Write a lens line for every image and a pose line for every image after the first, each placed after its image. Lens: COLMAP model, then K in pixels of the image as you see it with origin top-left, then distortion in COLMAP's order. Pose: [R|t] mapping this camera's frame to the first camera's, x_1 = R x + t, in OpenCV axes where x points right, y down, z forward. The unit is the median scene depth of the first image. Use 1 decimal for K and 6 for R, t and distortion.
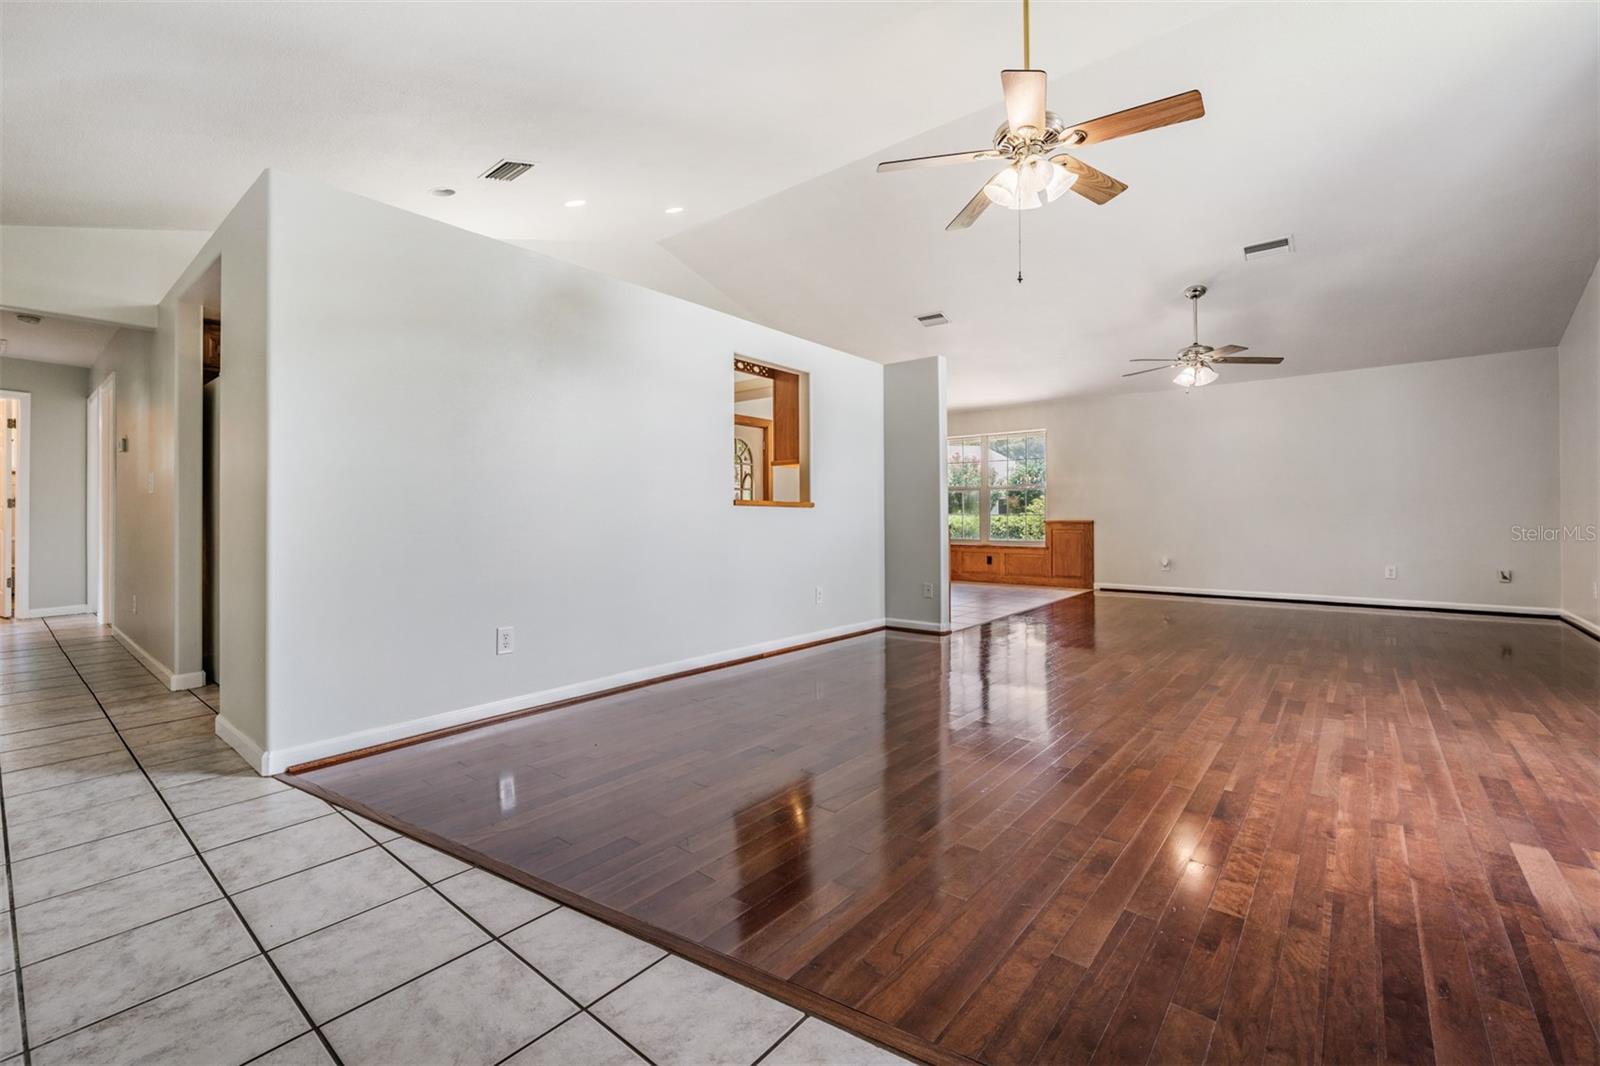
lens RADIAL K [[691.5, 0, 797.8], [0, 691.5, 516.0], [0, 0, 1]] dist [-0.000530, -0.000245]
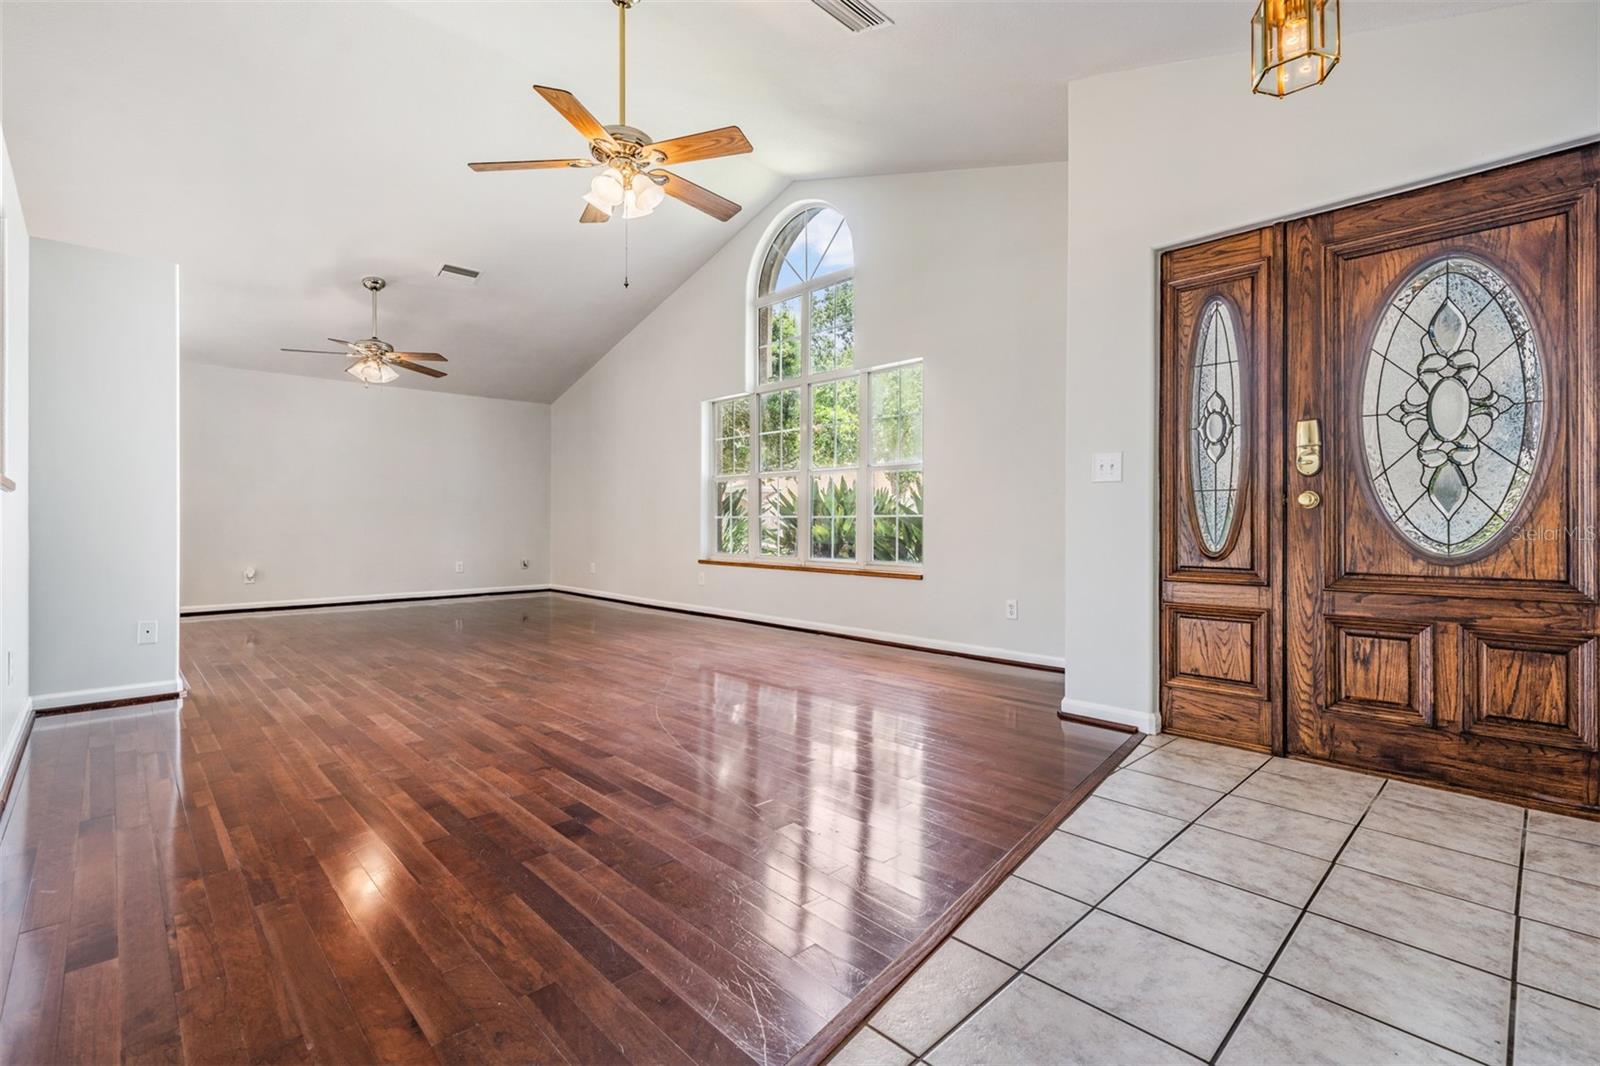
lens RADIAL K [[730.4, 0, 799.4], [0, 730.4, 530.2], [0, 0, 1]] dist [-0.000601, 0.003329]
pose [[0.108926, -0.008245, 0.994016, -0.370092], [-0.005684, 0.999944, 0.008917, 0.003620], [-0.994034, -0.006622, 0.108874, 0.308688]]
